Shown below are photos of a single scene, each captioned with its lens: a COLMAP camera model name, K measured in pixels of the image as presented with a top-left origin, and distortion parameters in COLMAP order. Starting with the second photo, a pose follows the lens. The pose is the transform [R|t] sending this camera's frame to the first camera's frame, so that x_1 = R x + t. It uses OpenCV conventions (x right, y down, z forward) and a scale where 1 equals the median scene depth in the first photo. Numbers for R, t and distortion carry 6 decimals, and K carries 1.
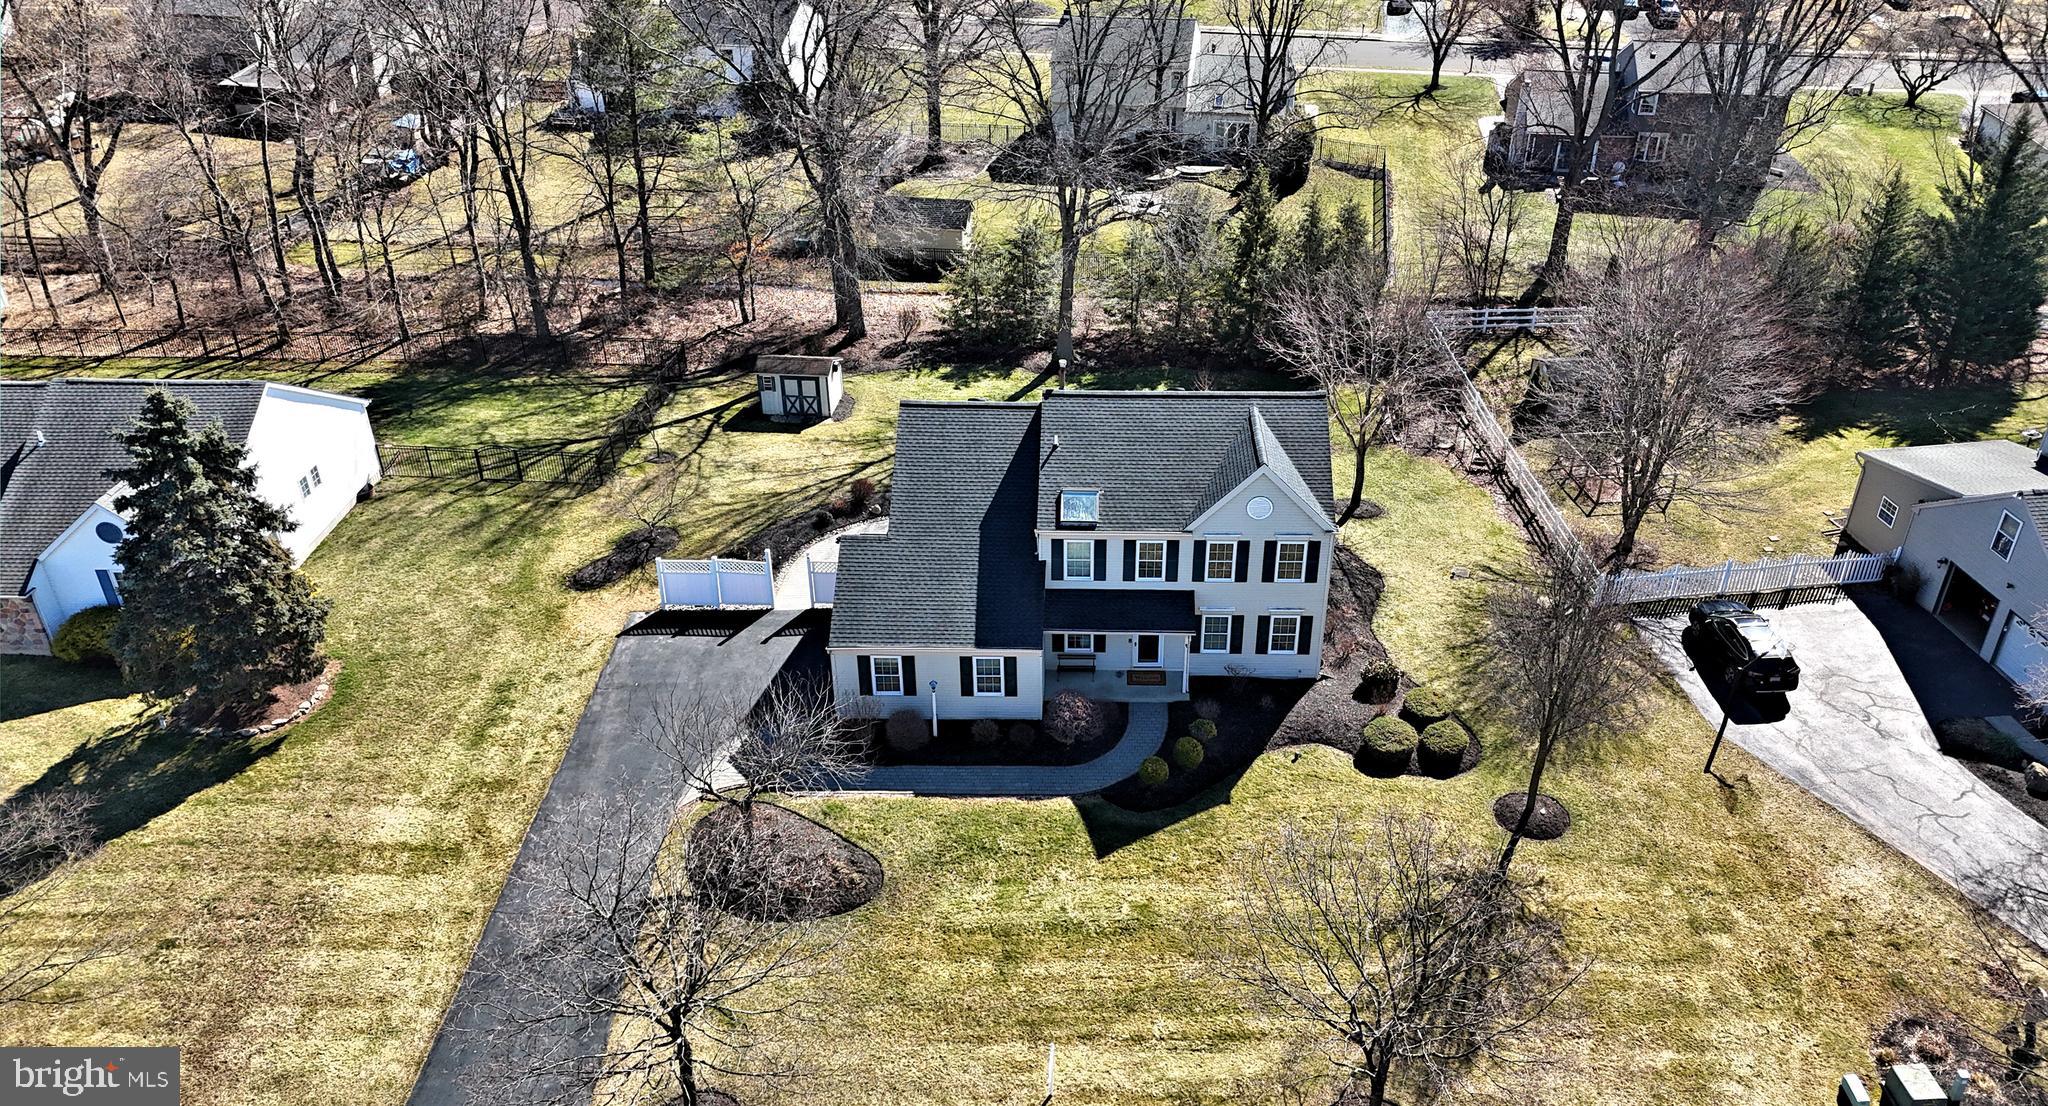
lens RADIAL K [[1454.3, 0, 1103.3], [0, 1454.3, 552.7], [0, 0, 1]] dist [0.080404, -0.122301]
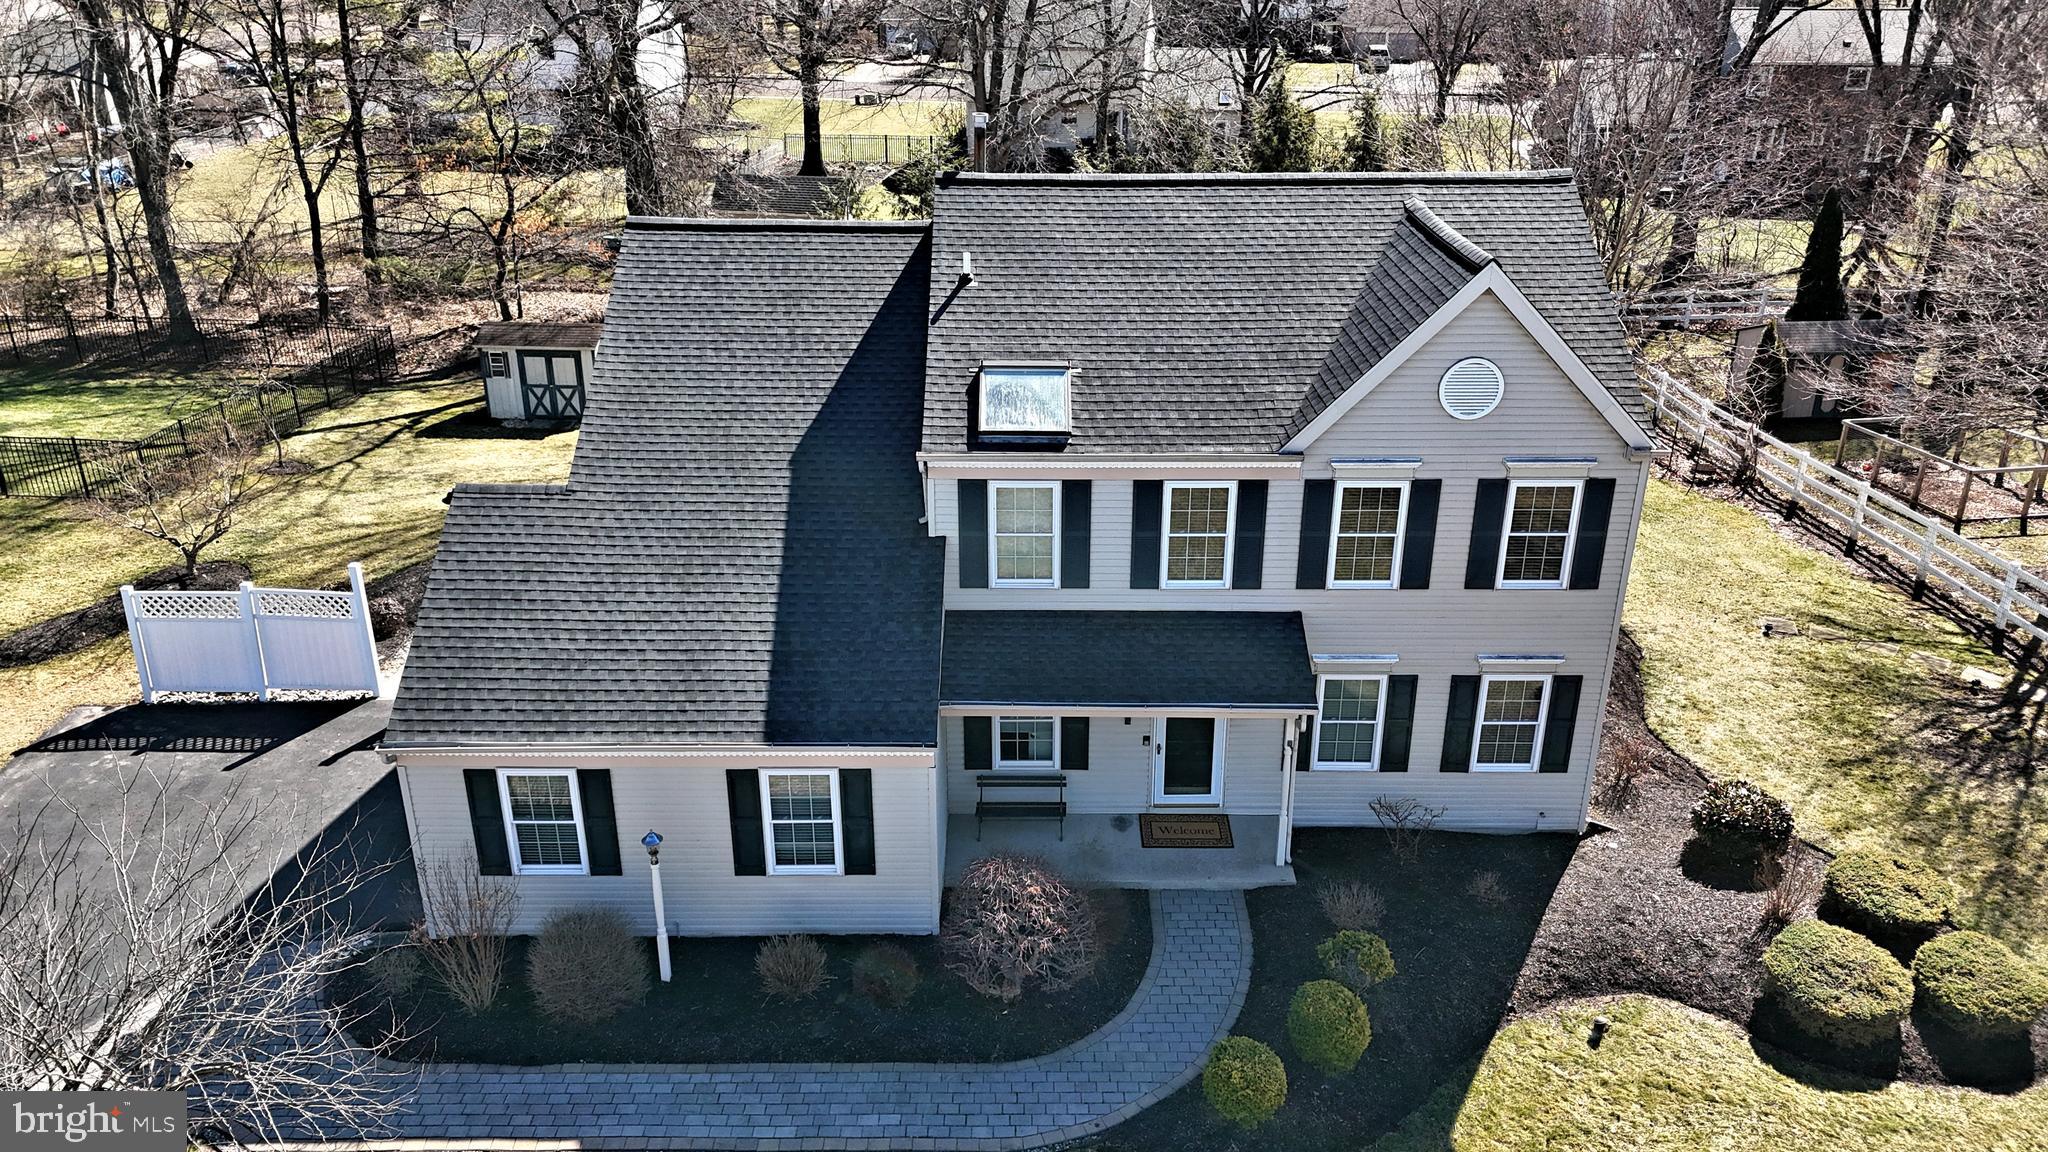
lens RADIAL K [[1476.3, 0, 976.6], [0, 1476.3, 495.2], [0, 0, 1]] dist [0.023504, -0.003711]
pose [[0.999341, -0.017347, -0.031897, -0.016612], [0.011526, 0.984613, -0.174368, 0.066470], [0.034431, 0.173886, 0.984164, 0.577230]]
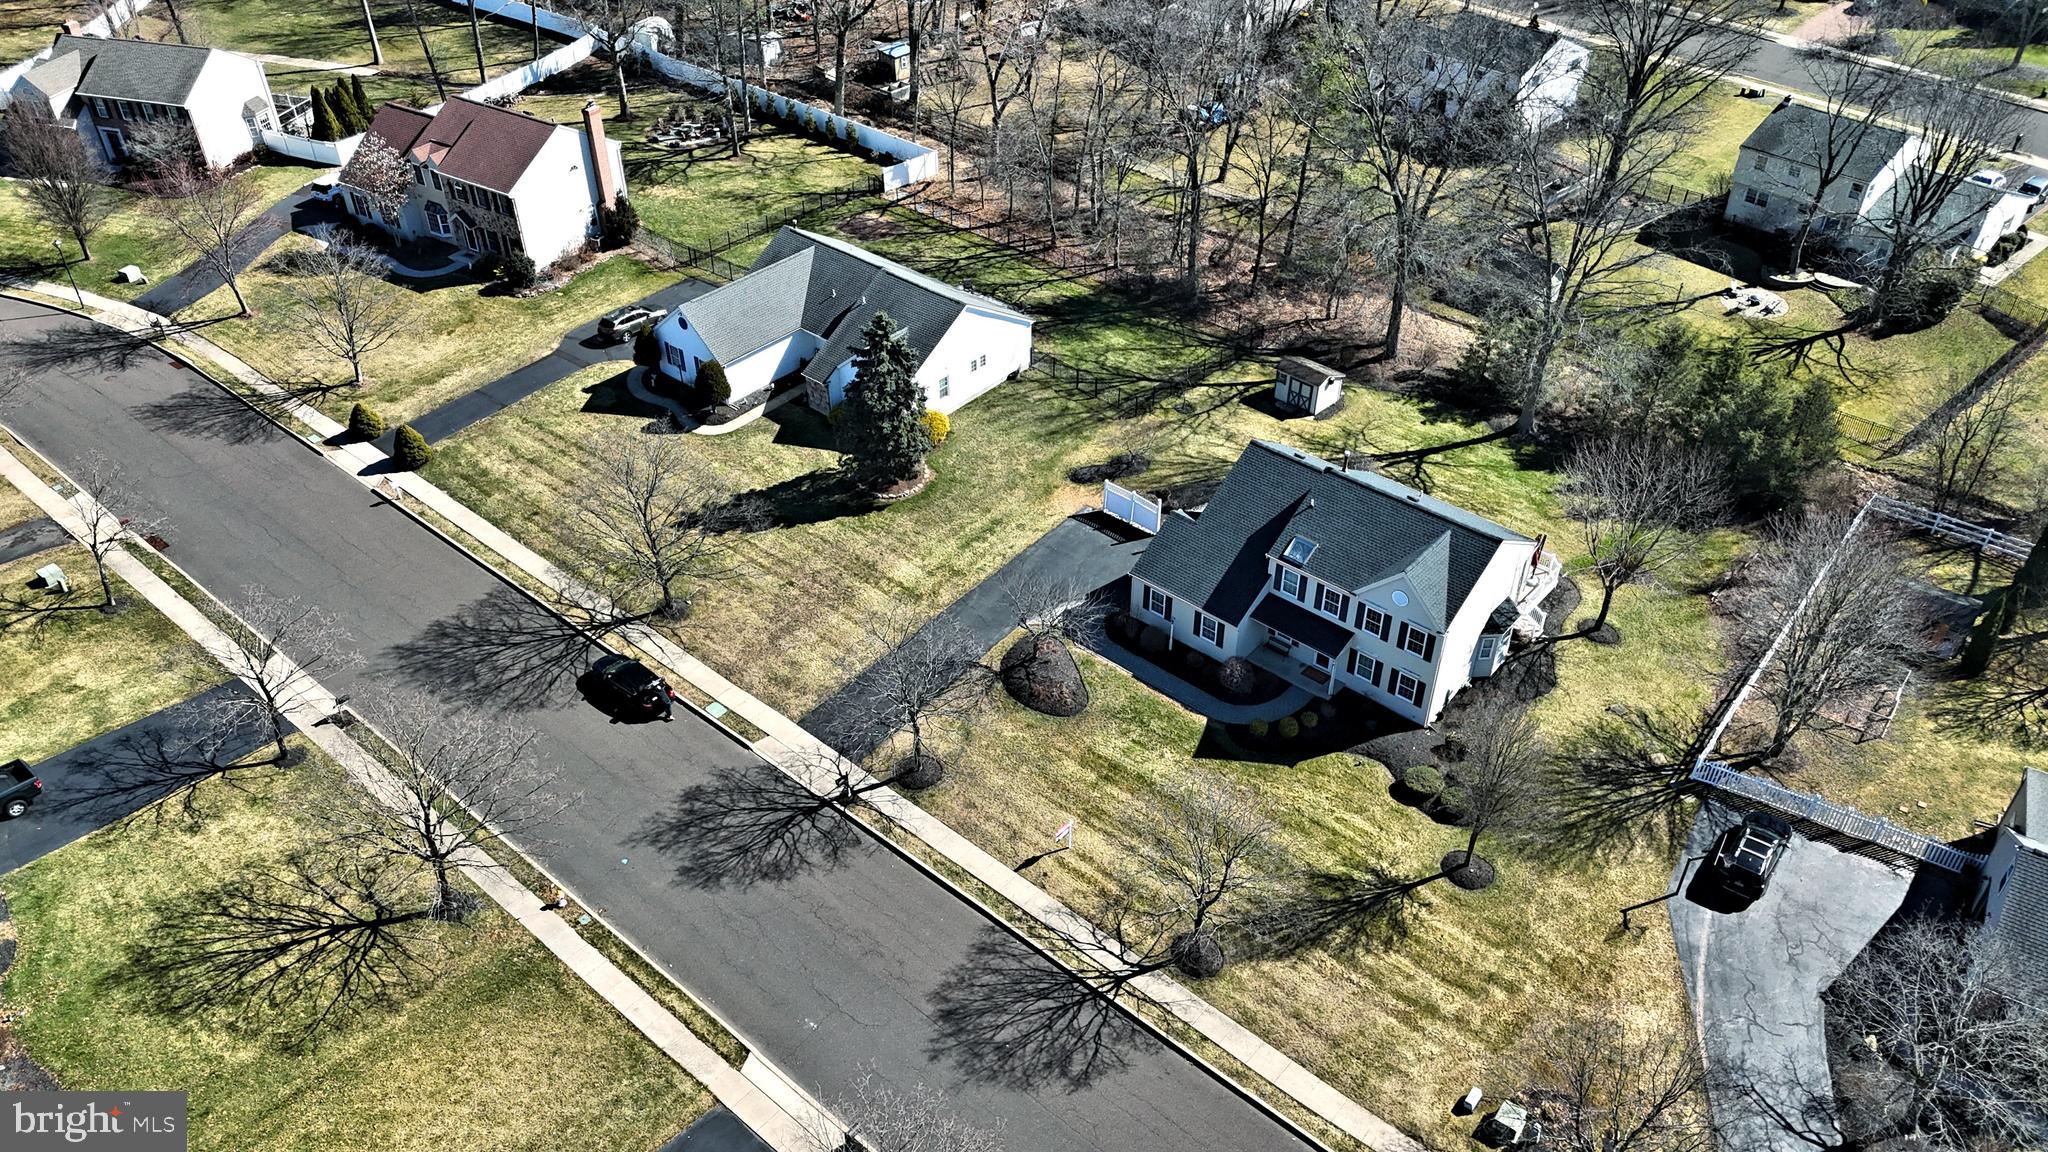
lens RADIAL K [[1507.0, 0, 1024.0], [0, 1507.0, 576.0], [0, 0, 1]] dist [0.005302, -0.000959]
pose [[0.742744, 0.385681, -0.547340, 0.623252], [-0.313667, 0.922619, 0.224472, -0.262725], [0.591561, 0.004958, 0.806245, -0.417955]]
